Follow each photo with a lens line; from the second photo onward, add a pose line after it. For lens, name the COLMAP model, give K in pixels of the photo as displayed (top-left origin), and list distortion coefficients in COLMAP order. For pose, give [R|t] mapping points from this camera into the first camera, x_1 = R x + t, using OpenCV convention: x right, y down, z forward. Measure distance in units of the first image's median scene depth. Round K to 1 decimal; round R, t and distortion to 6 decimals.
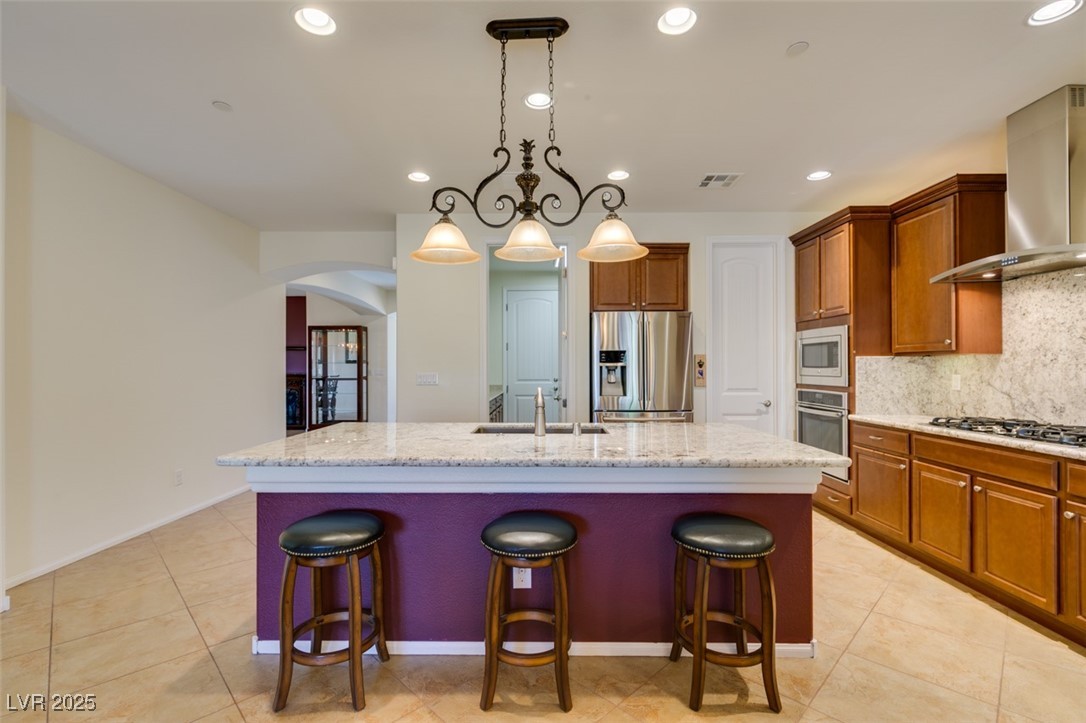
lens RADIAL K [[486.0, 0, 546.4], [0, 486.0, 365.6], [0, 0, 1]] dist [0.007386, -0.001794]
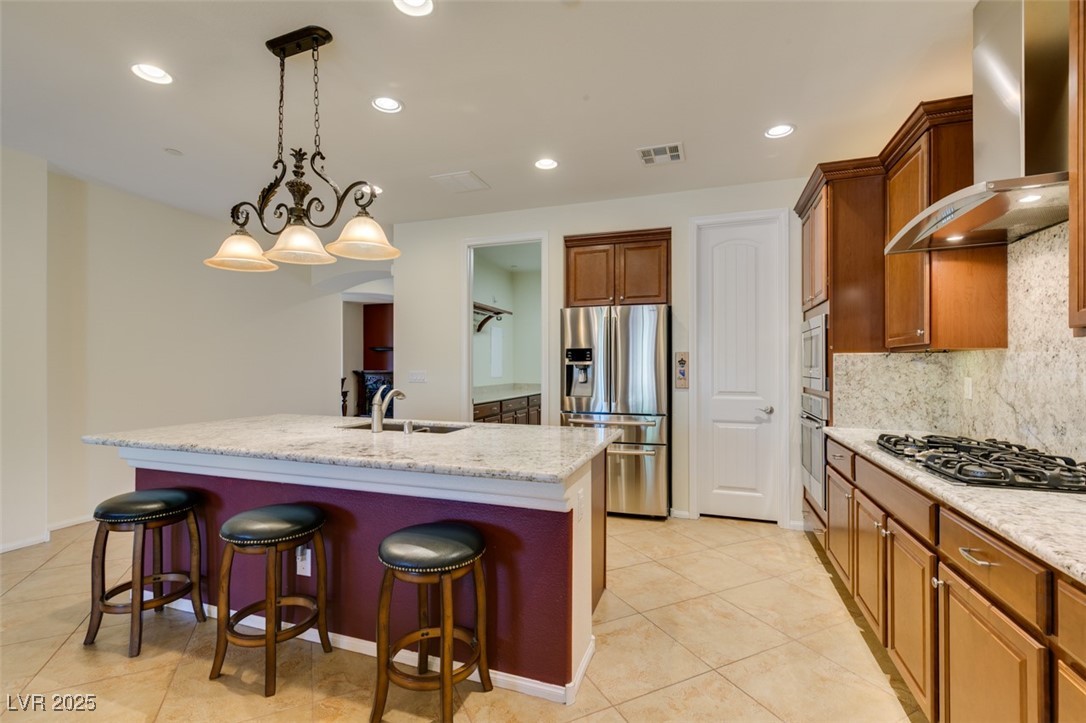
lens RADIAL K [[486.0, 0, 540.9], [0, 486.0, 364.7], [0, 0, 1]] dist [0.007386, -0.001794]
pose [[0.944537, 0.001820, -0.328401, 0.531256], [-0.001929, 0.999998, -0.000005, 0.000835], [0.328400, 0.000638, 0.944538, 0.118257]]
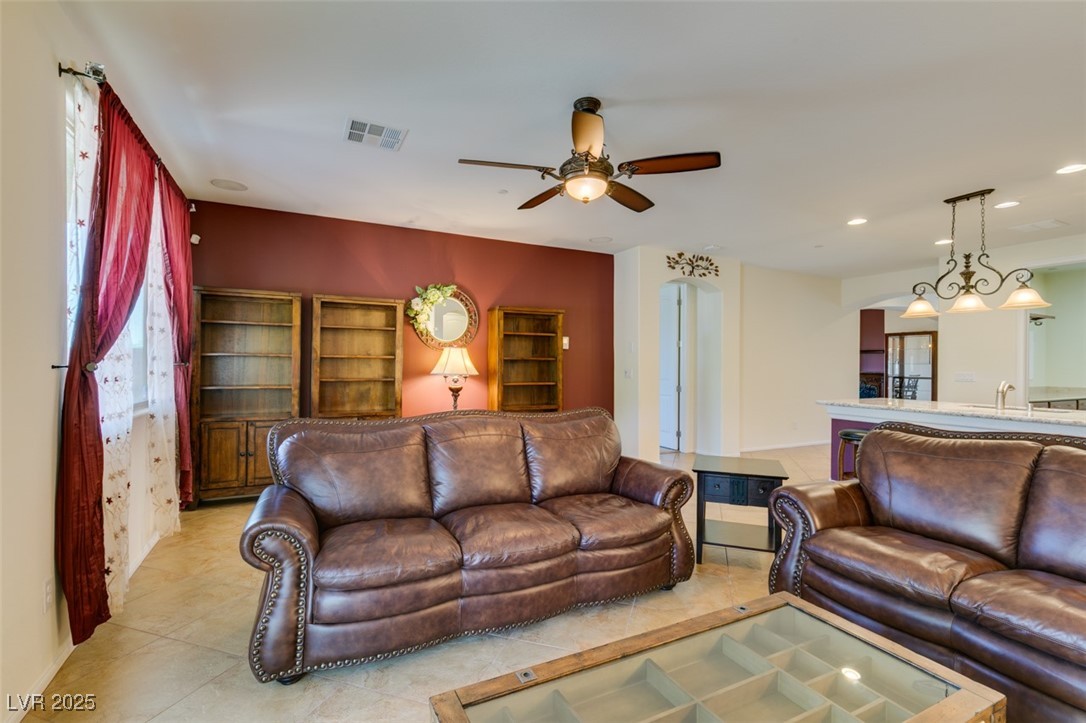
lens RADIAL K [[486.0, 0, 544.2], [0, 486.0, 363.3], [0, 0, 1]] dist [0.007386, -0.001794]
pose [[0.453368, 0.005563, -0.891306, 0.629676], [-0.008109, 0.999965, 0.002116, -0.004912], [0.891287, 0.006268, 0.453397, -0.944290]]
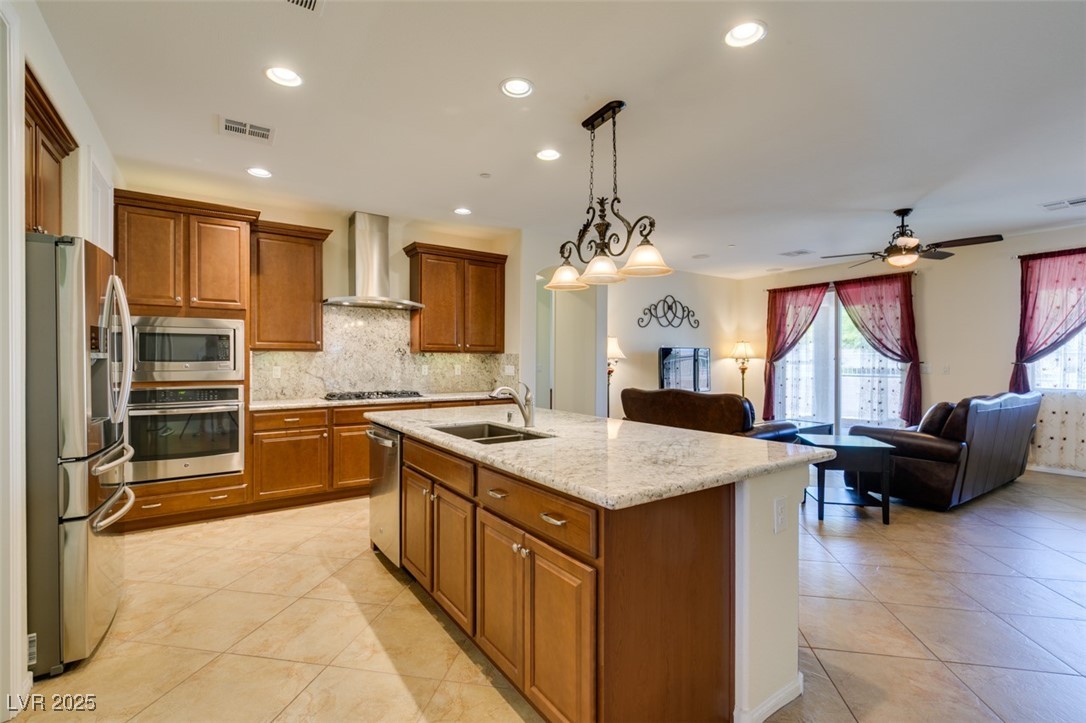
lens RADIAL K [[486.0, 0, 544.6], [0, 486.0, 363.8], [0, 0, 1]] dist [0.007386, -0.001794]
pose [[-0.567277, -0.006067, 0.823504, -0.723337], [-0.001833, 0.999980, 0.006104, 0.002373], [-0.823525, 0.001953, -0.567277, 1.277435]]
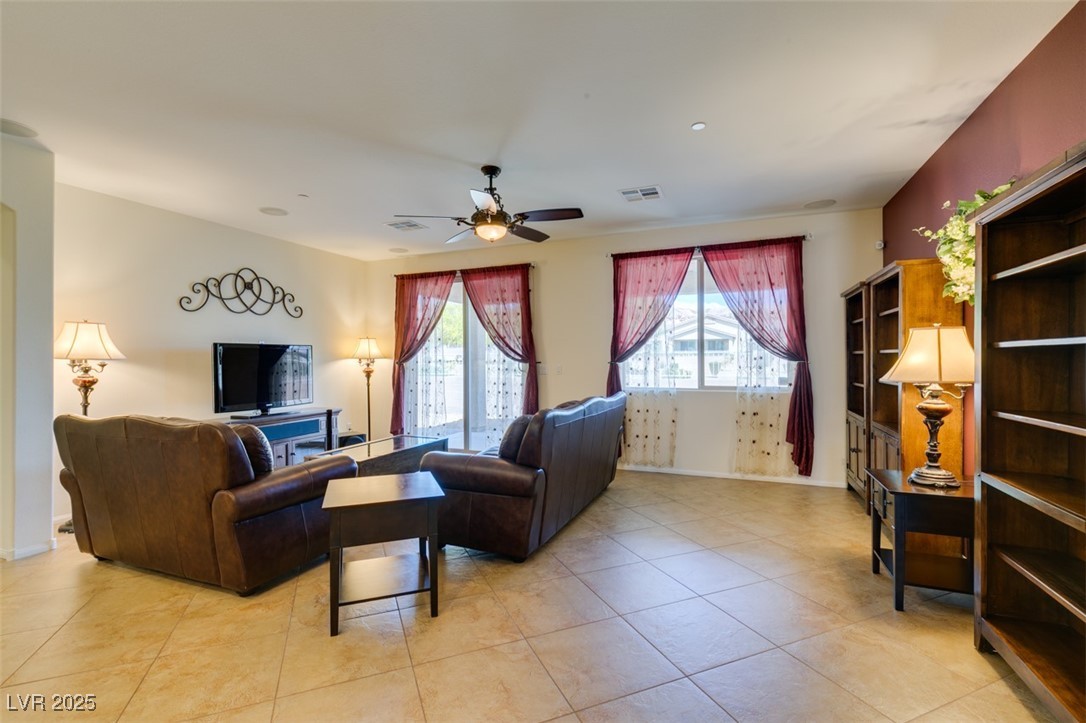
lens RADIAL K [[486.0, 0, 544.1], [0, 486.0, 359.2], [0, 0, 1]] dist [0.007386, -0.001794]
pose [[-0.926128, 0.005647, 0.377167, -0.668303], [0.004672, 0.999983, -0.003499, 0.000557], [-0.377180, -0.001479, -0.926139, 0.552846]]
